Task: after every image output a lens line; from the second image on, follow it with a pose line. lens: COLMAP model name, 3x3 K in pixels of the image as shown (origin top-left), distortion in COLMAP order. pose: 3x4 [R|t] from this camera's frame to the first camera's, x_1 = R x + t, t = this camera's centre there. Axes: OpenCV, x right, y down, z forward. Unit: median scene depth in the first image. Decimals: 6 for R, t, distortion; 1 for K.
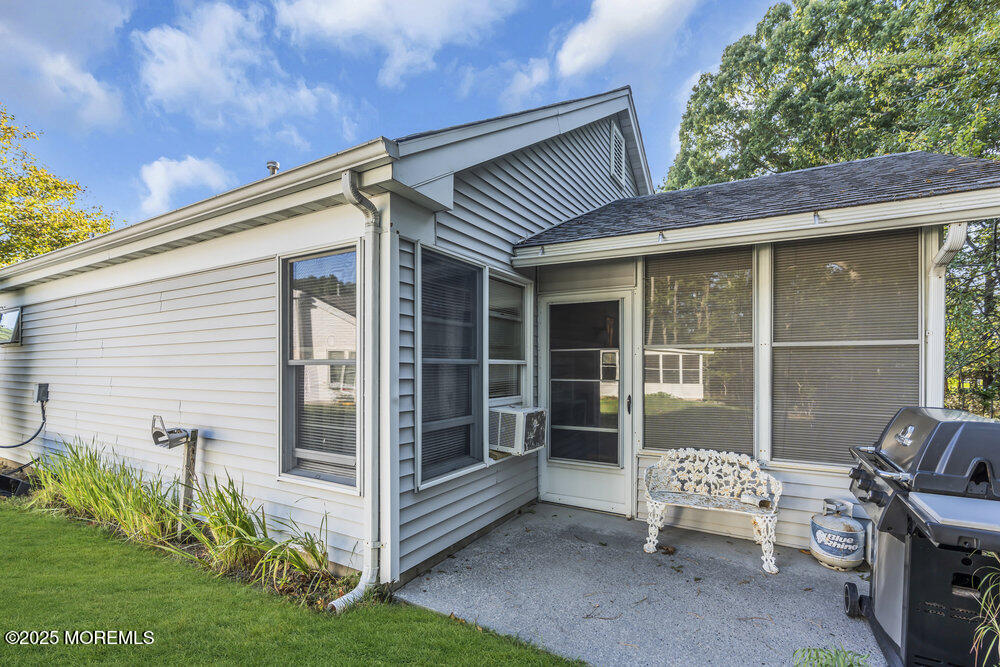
lens RADIAL K [[463.1, 0, 497.7], [0, 463.1, 366.9], [0, 0, 1]] dist [-0.018679, -0.000306]
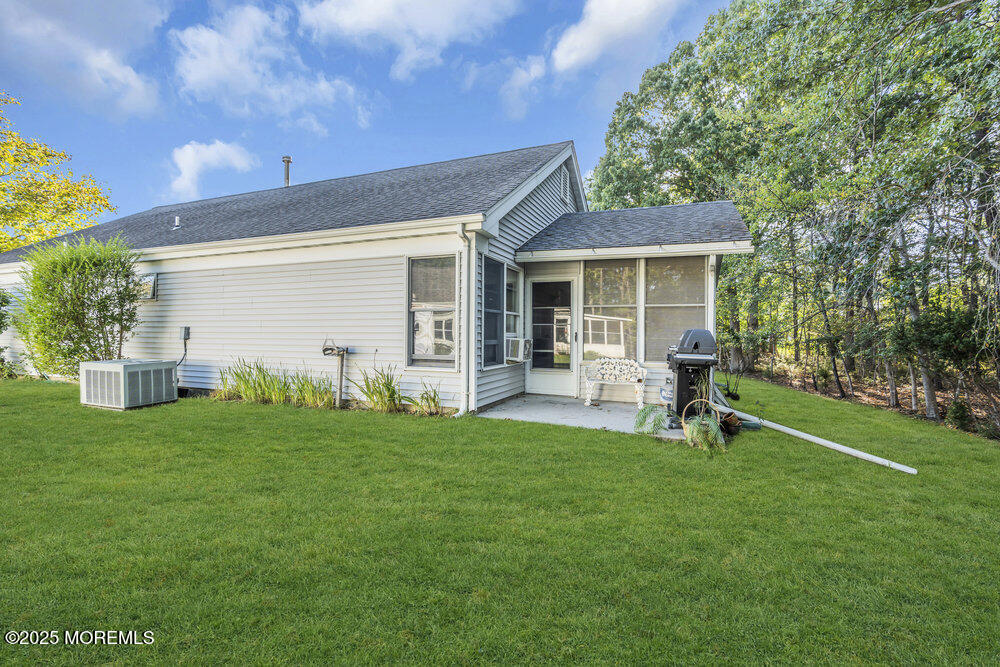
lens RADIAL K [[455.8, 0, 500.0], [0, 455.8, 333.5], [0, 0, 1]] dist [0.000182, 0.000206]
pose [[0.989222, 0.007156, 0.146250, -0.297239], [-0.006535, 0.999967, -0.004726, 0.079293], [-0.146279, 0.003720, 0.989236, -0.802808]]
